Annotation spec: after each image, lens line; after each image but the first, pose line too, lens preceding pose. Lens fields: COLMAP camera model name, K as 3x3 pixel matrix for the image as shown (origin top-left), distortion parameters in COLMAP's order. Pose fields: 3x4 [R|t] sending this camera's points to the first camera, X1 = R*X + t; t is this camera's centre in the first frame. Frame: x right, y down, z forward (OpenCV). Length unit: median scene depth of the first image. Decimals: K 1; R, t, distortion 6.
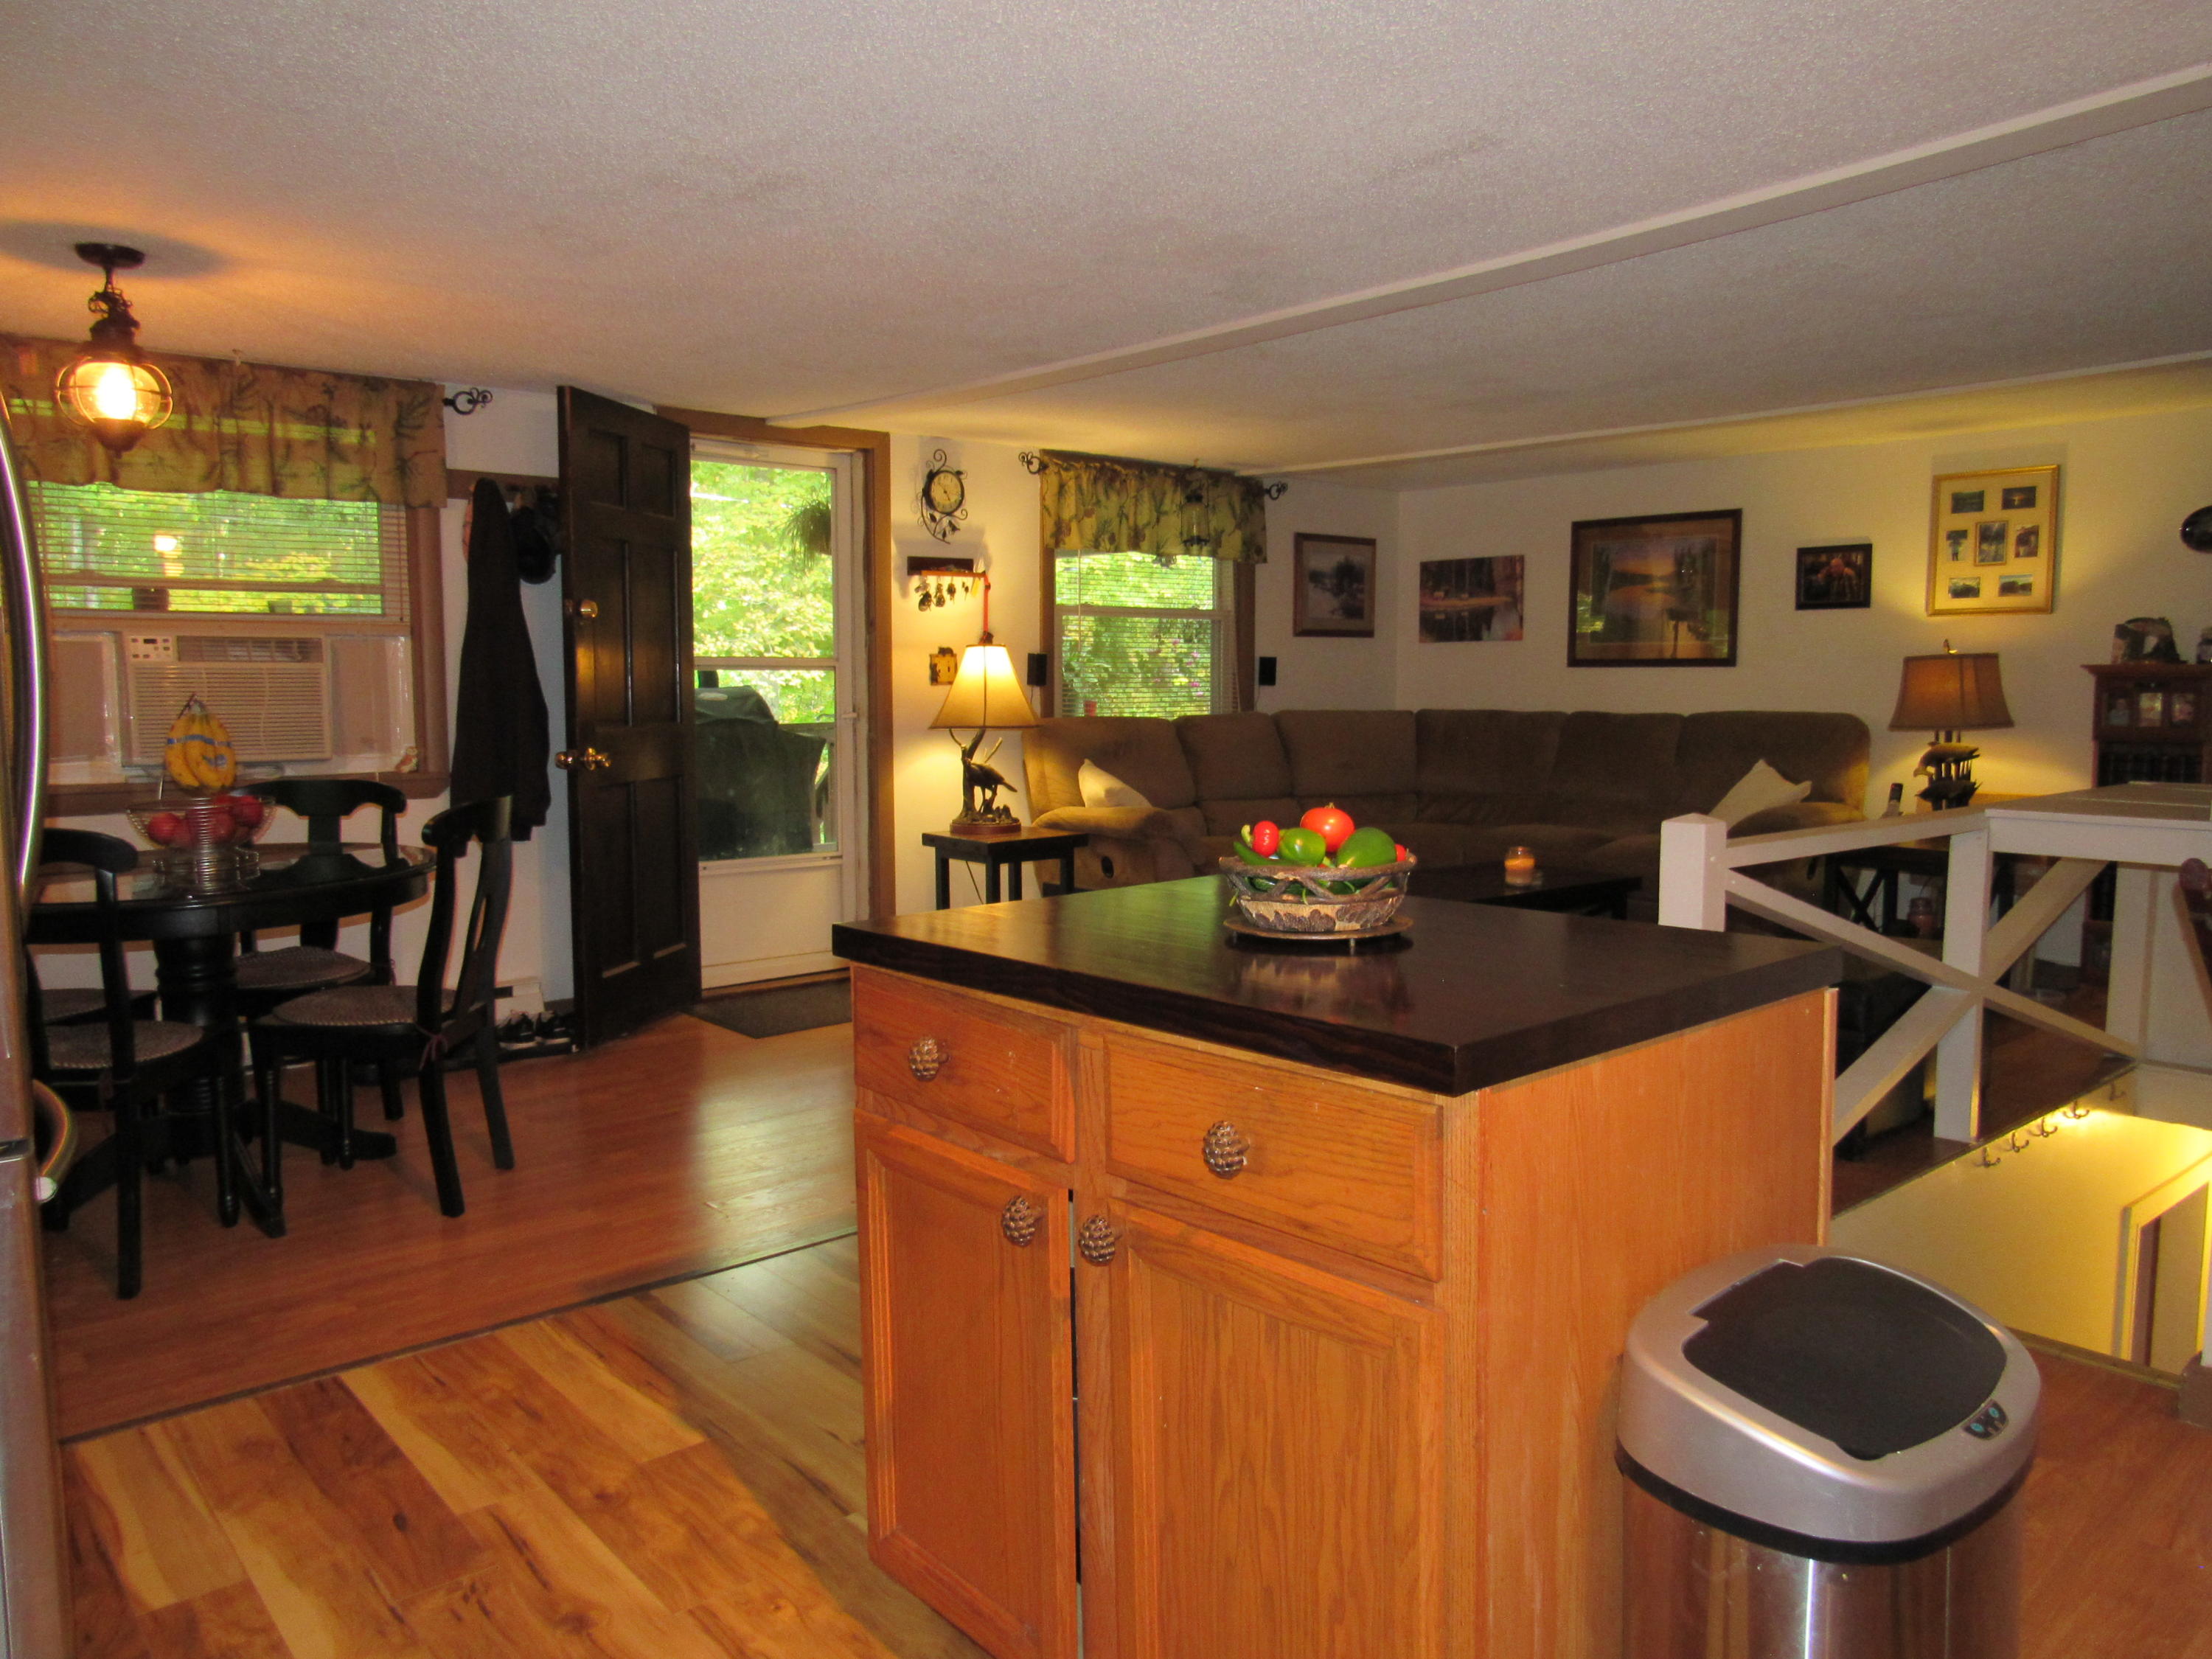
lens RADIAL K [[1576.8, 0, 1105.5], [0, 1576.8, 828.4], [0, 0, 1]] dist [0.000326, 0.000193]
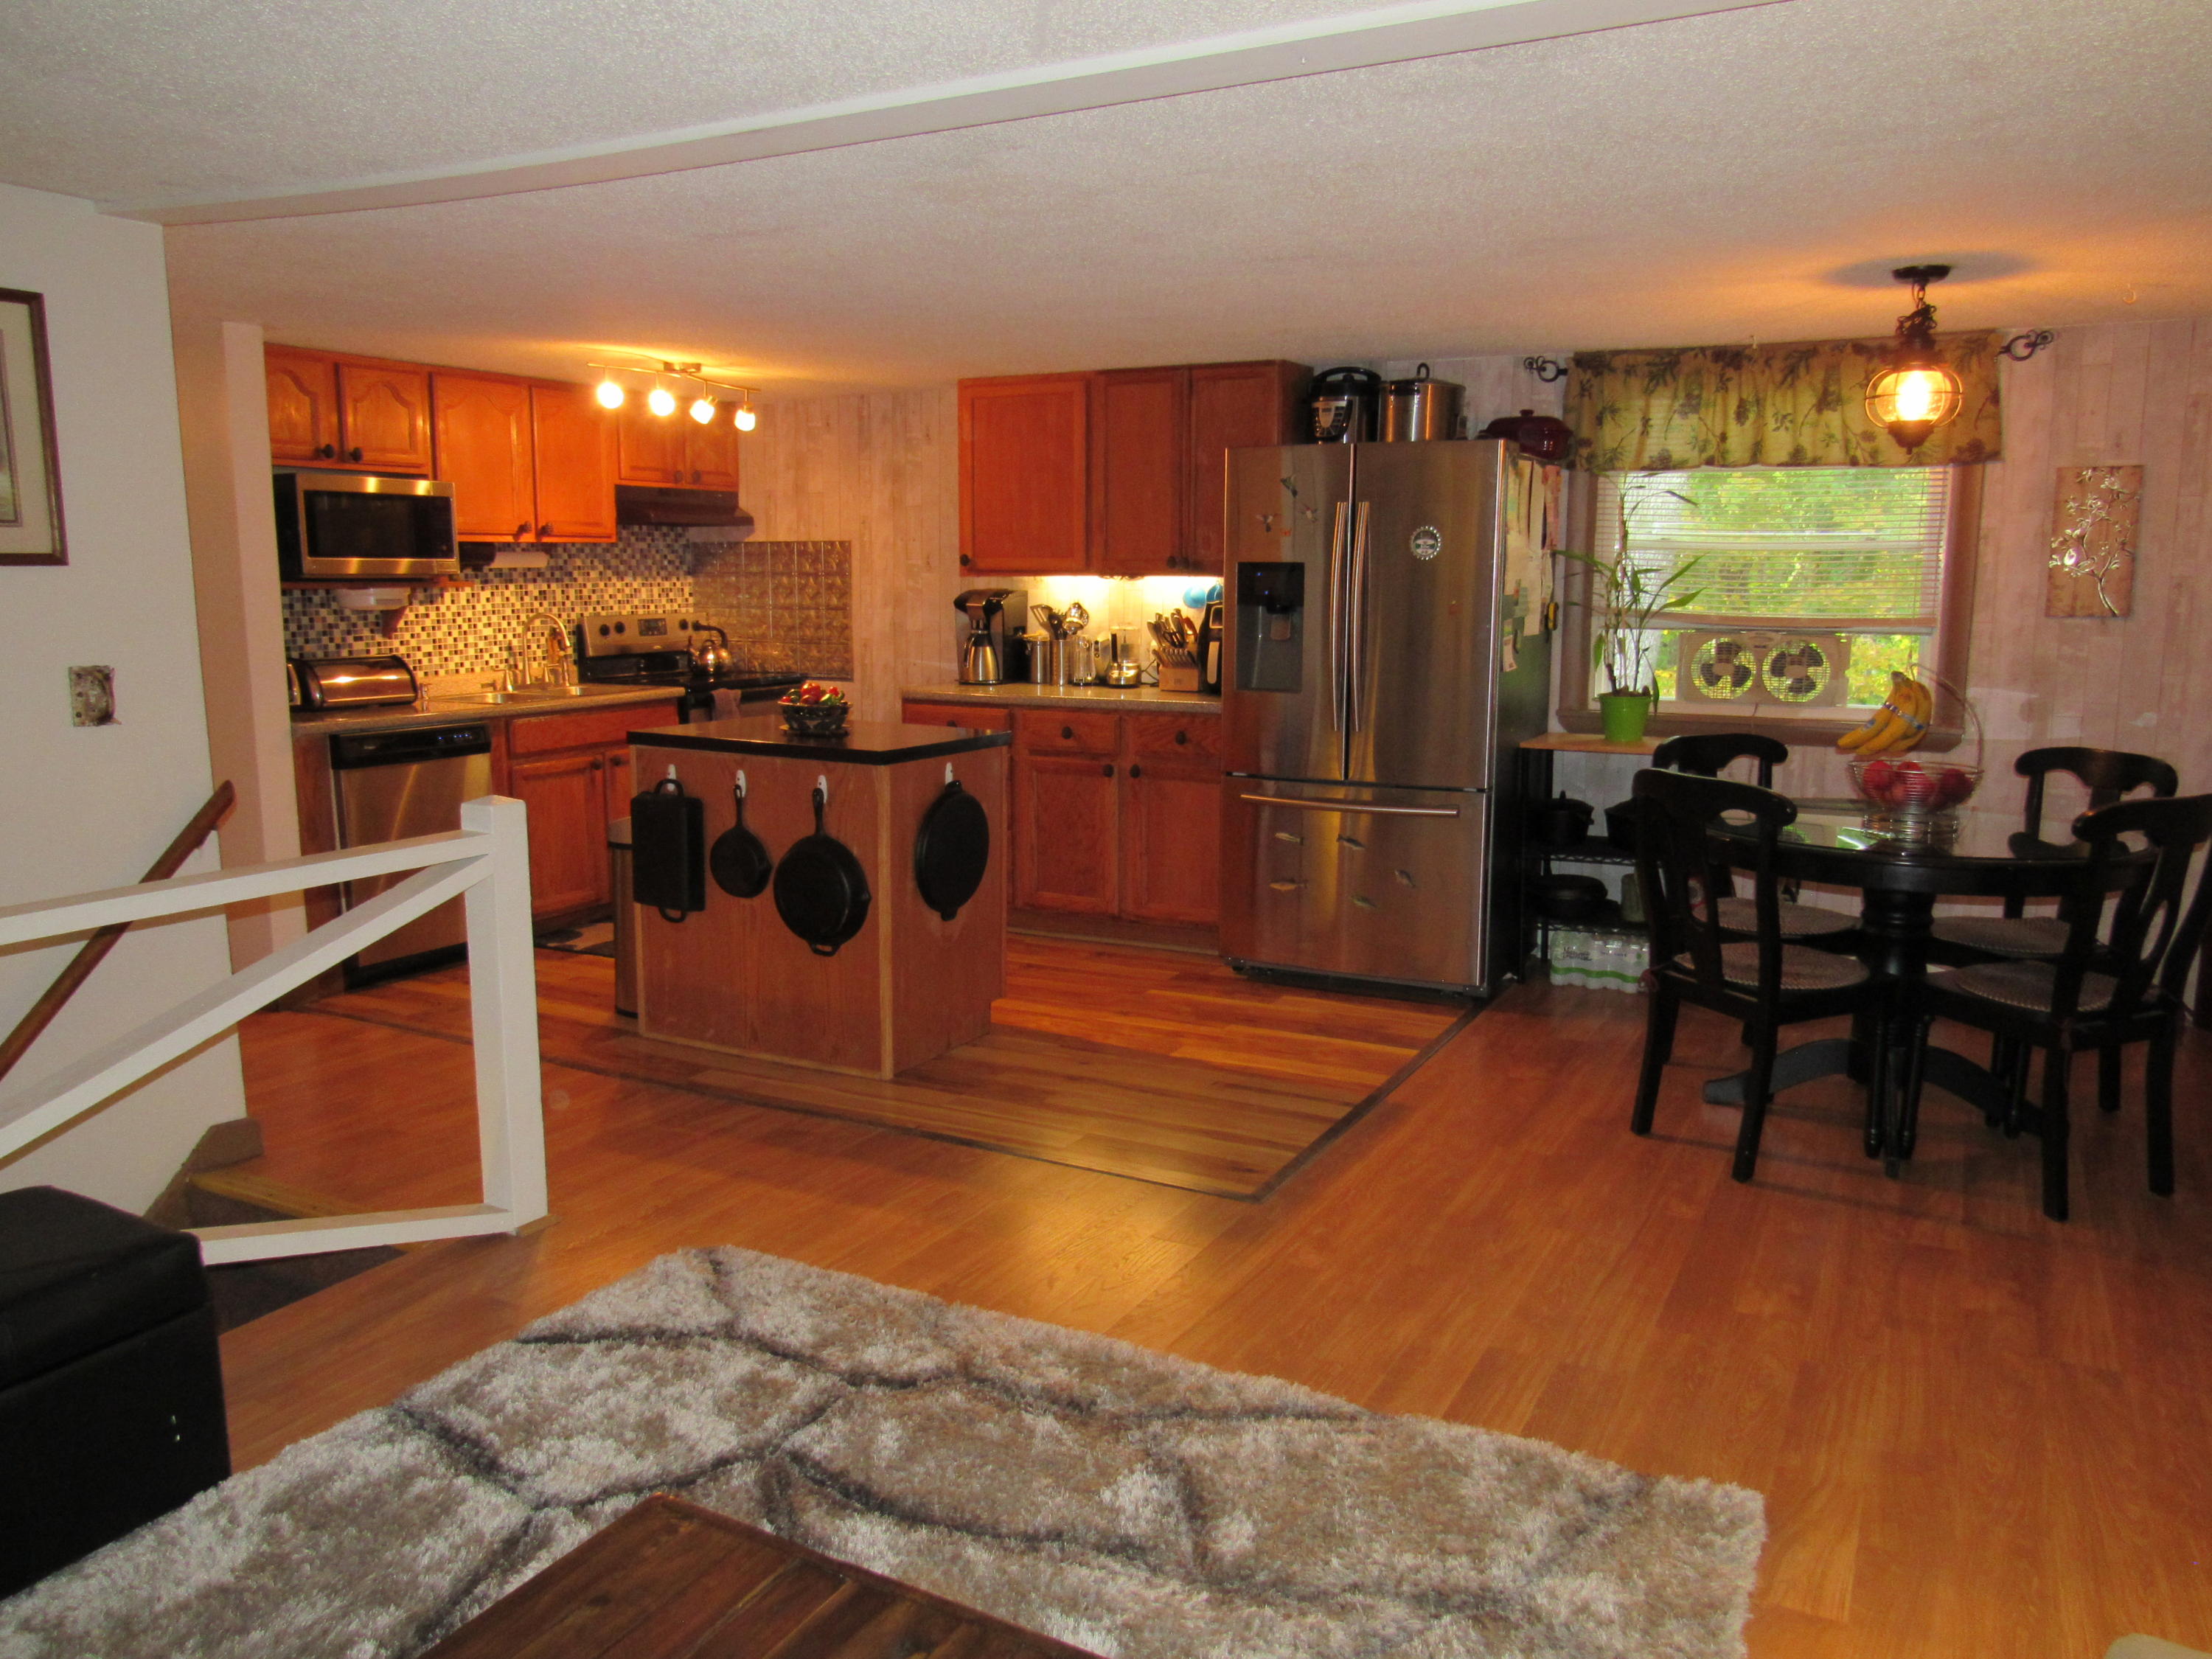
lens RADIAL K [[1634.3, 0, 1106.6], [0, 1634.3, 832.4], [0, 0, 1]] dist [0.000834, 0.000082]
pose [[-0.934491, 0.055698, -0.351602, 0.446527], [-0.034699, 0.968729, 0.245683, -0.309962], [0.354291, 0.241789, -0.903336, 2.536533]]
